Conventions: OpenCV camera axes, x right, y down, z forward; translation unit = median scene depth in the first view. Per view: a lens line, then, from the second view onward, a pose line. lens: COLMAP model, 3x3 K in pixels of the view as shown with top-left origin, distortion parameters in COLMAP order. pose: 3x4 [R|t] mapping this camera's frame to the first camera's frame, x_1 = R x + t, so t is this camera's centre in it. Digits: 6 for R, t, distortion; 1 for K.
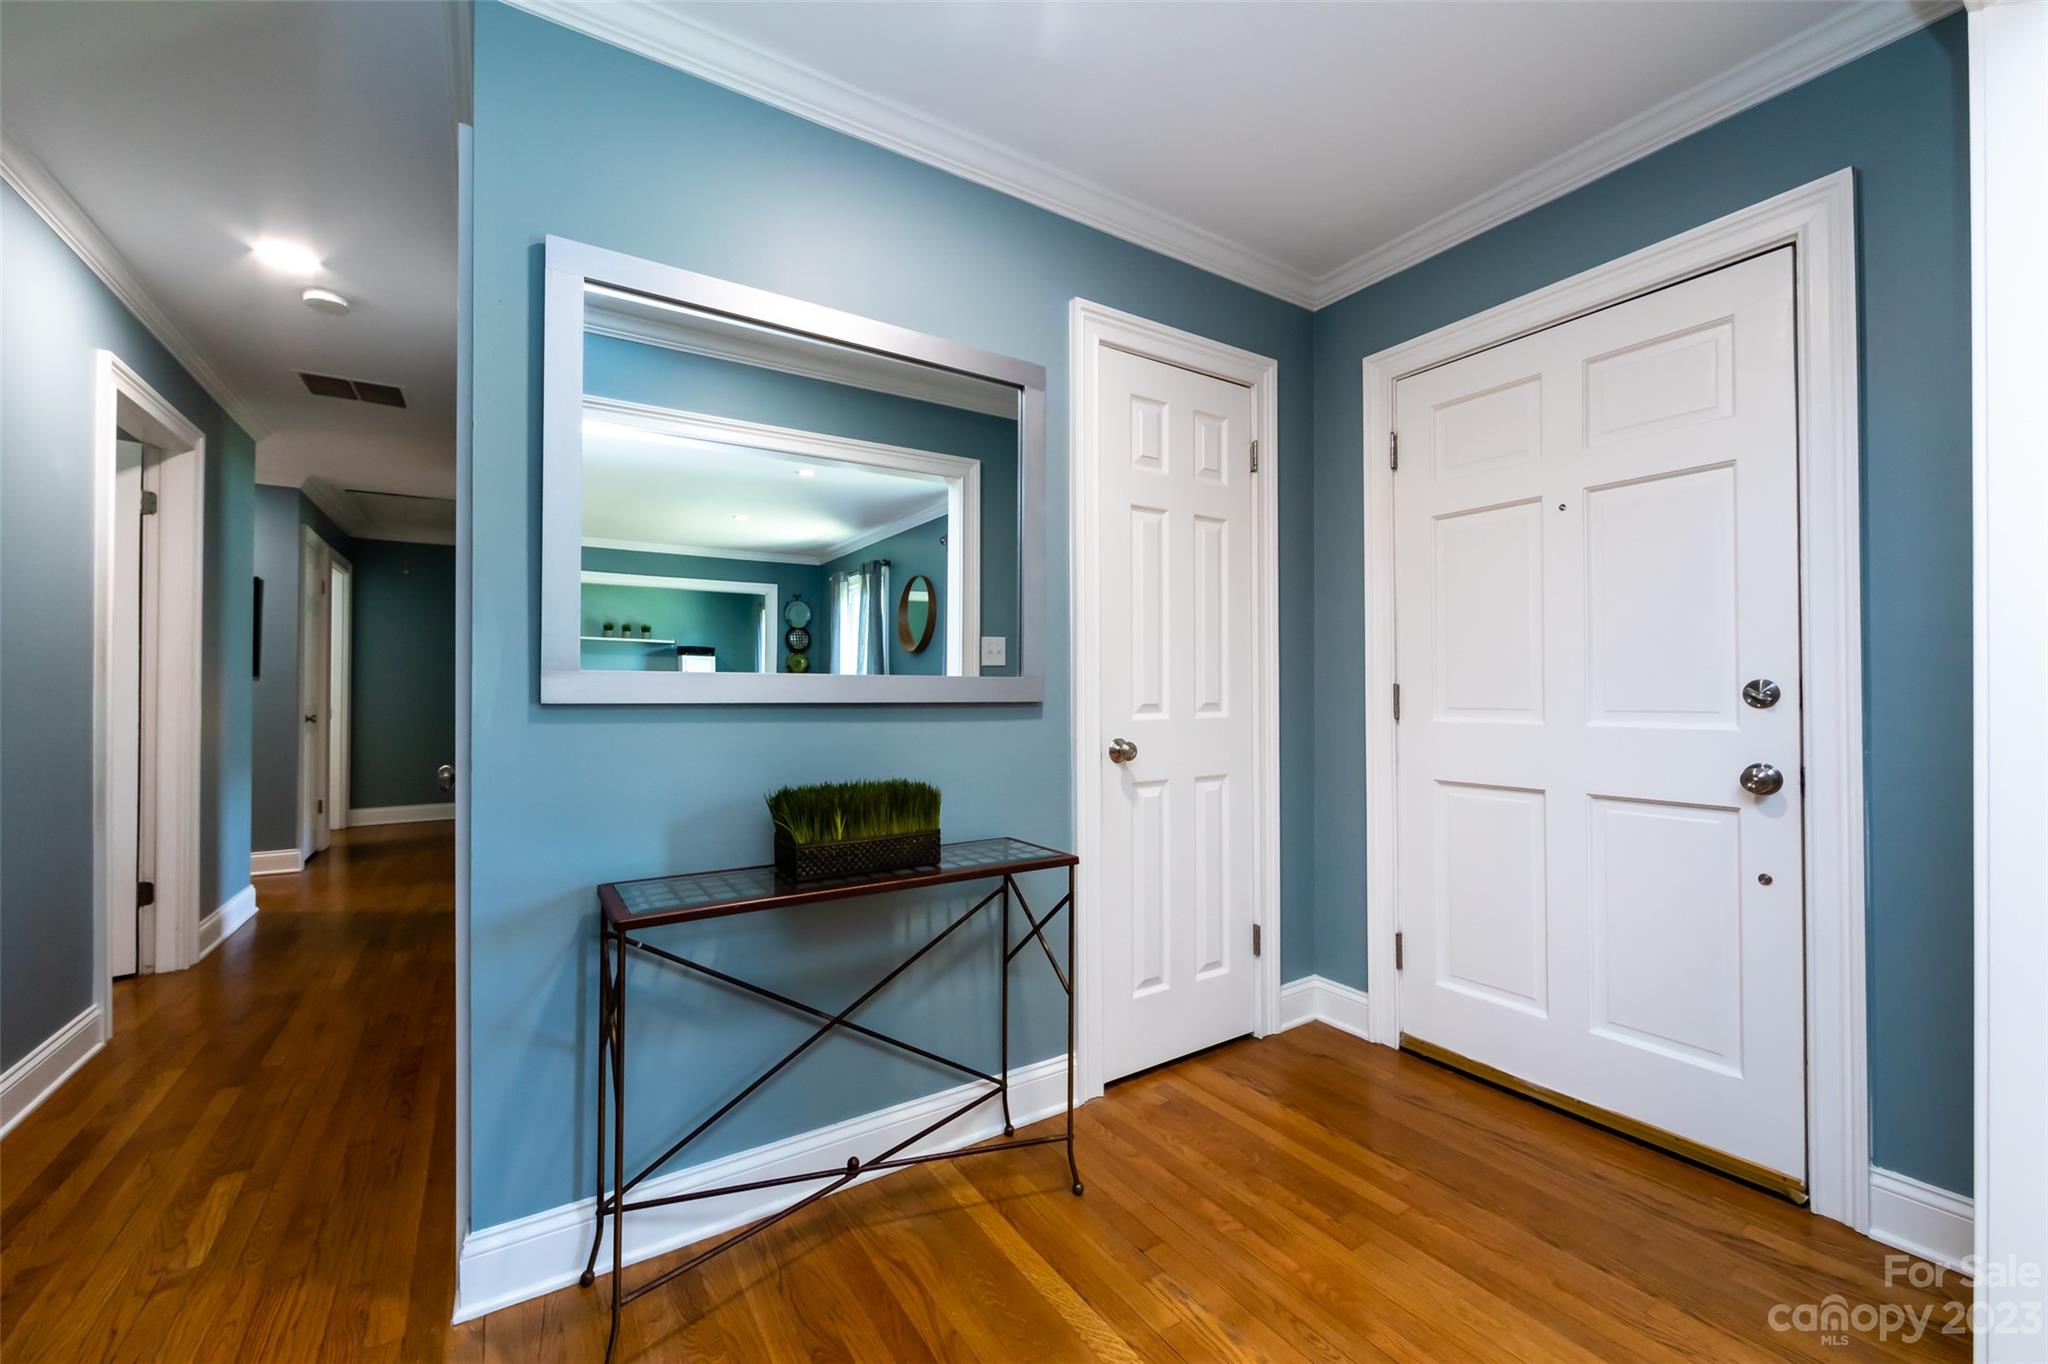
lens RADIAL K [[815.3, 0, 1026.3], [0, 815.3, 682.4], [0, 0, 1]] dist [-0.000441, -0.000348]
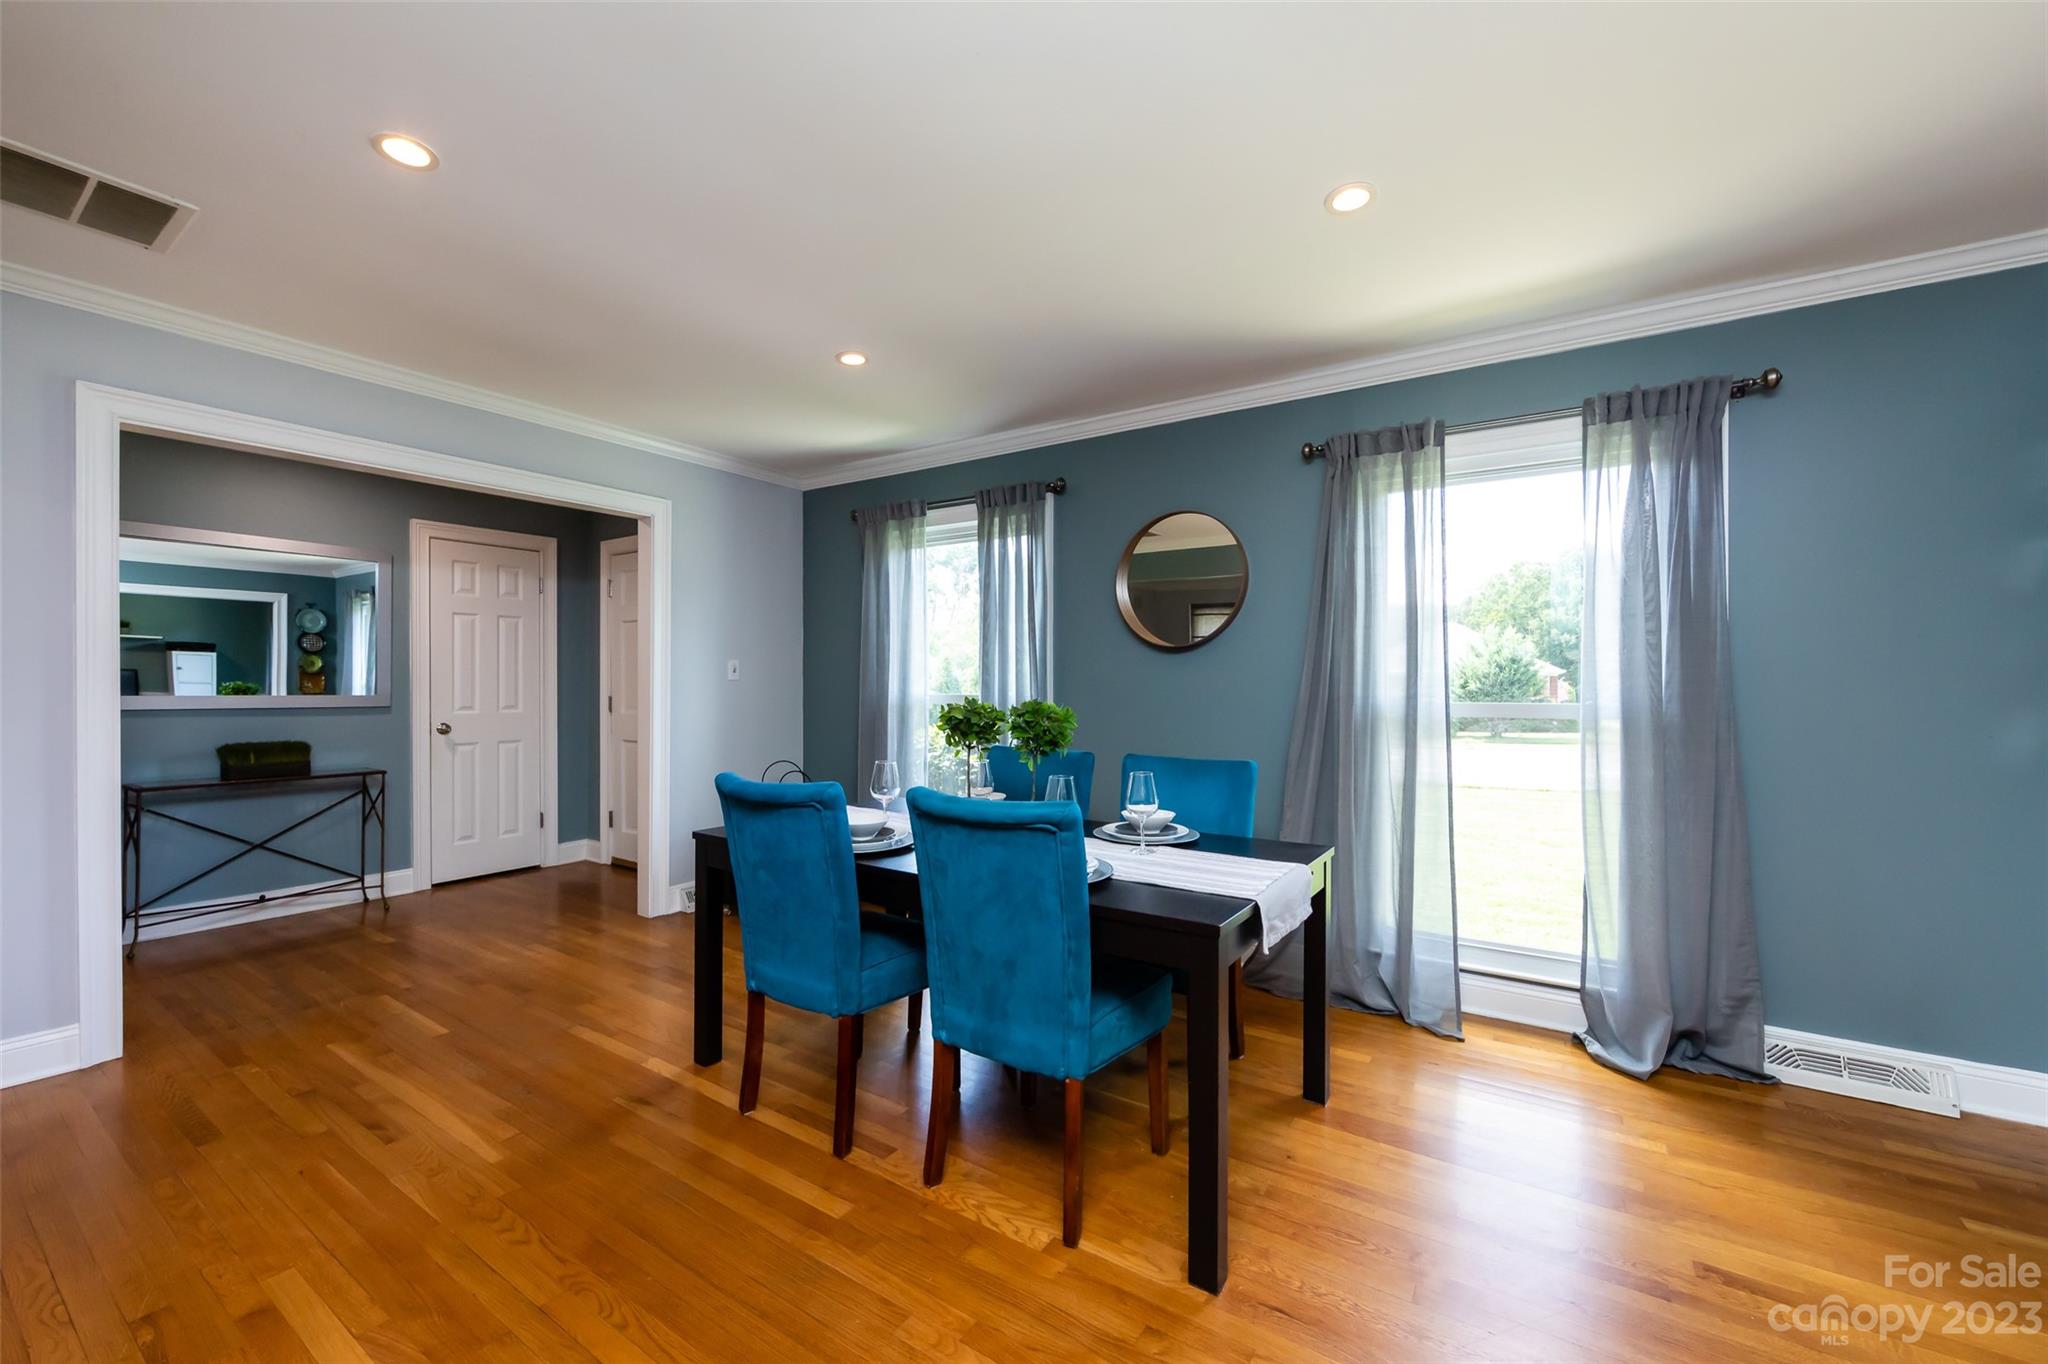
lens RADIAL K [[815.3, 0, 1020.1], [0, 815.3, 679.4], [0, 0, 1]] dist [-0.000441, -0.000348]
pose [[0.919086, 0.004210, 0.394035, 0.642826], [-0.006875, 0.999962, 0.005352, -0.065077], [-0.393997, -0.007628, 0.919080, -1.510178]]
